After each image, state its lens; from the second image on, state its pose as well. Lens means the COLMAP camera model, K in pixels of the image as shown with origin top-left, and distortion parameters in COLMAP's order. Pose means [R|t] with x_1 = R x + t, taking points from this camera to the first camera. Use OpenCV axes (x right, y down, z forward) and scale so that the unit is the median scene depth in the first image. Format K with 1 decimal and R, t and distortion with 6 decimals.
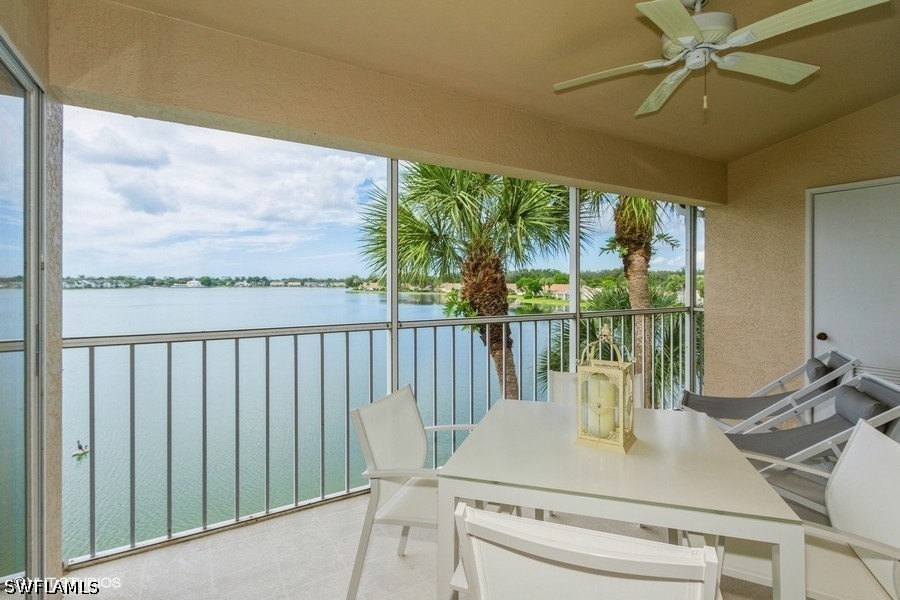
lens RADIAL K [[433.7, 0, 453.9], [0, 433.7, 284.3], [0, 0, 1]] dist [-0.001693, -0.000546]
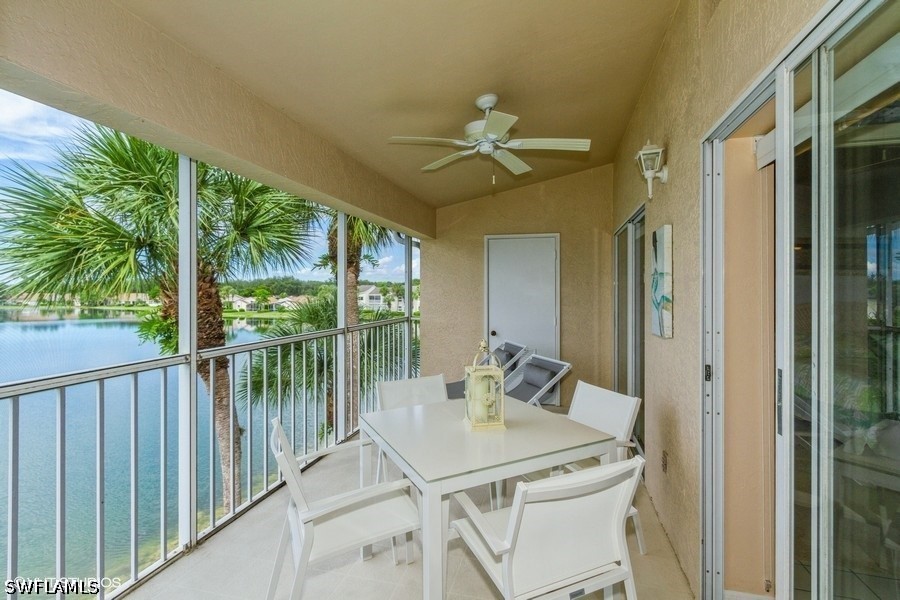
lens RADIAL K [[417.9, 0, 448.0], [0, 417.9, 287.7], [0, 0, 1]] dist [0.000419, -0.000179]
pose [[0.720019, 0.003745, 0.693945, -0.180197], [0.005523, 0.999923, -0.011127, -0.015543], [-0.693933, 0.011845, 0.719943, 0.035556]]
